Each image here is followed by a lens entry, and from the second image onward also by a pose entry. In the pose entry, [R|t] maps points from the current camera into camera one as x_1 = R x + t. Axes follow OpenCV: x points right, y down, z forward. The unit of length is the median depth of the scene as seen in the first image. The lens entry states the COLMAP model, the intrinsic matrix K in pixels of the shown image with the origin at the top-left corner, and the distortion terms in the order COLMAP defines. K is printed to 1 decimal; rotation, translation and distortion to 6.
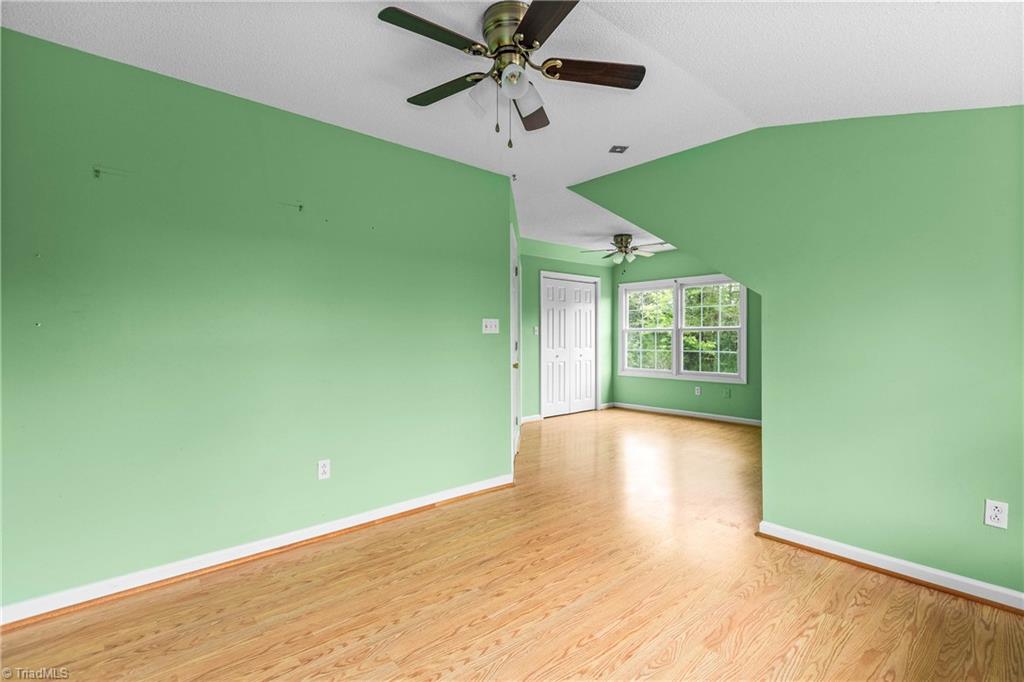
lens RADIAL K [[463.3, 0, 508.9], [0, 463.3, 334.4], [0, 0, 1]] dist [0.005817, -0.001794]
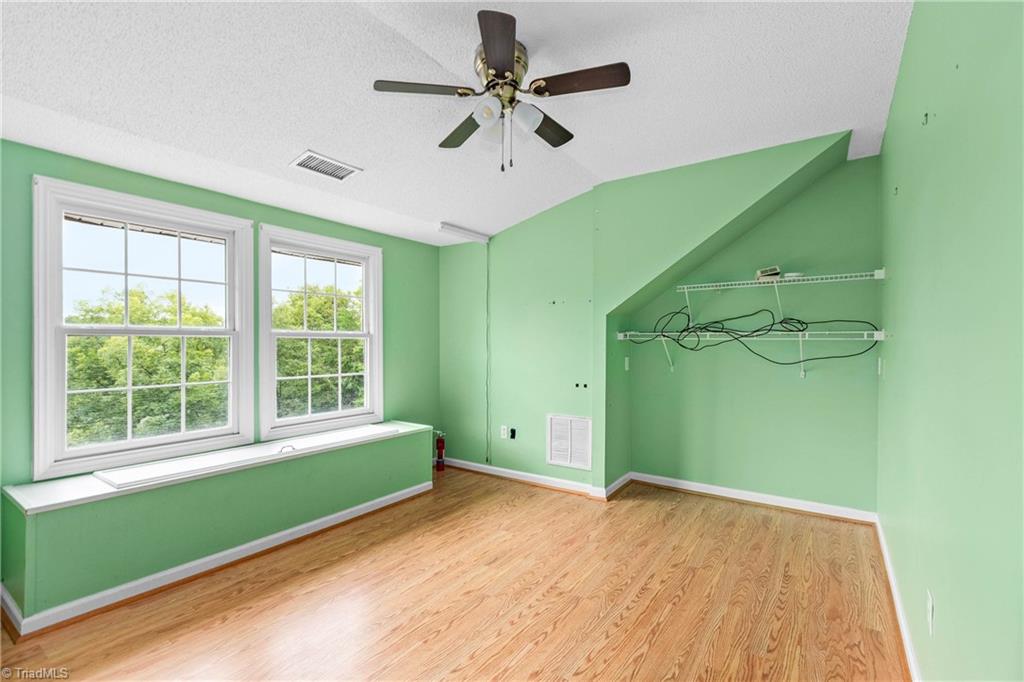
lens RADIAL K [[463.3, 0, 508.5], [0, 463.3, 345.6], [0, 0, 1]] dist [0.005817, -0.001794]
pose [[-0.969627, -0.002309, -0.244578, 0.238897], [-0.002695, 0.999996, 0.001244, 0.003340], [0.244574, 0.001866, -0.969629, 1.931215]]
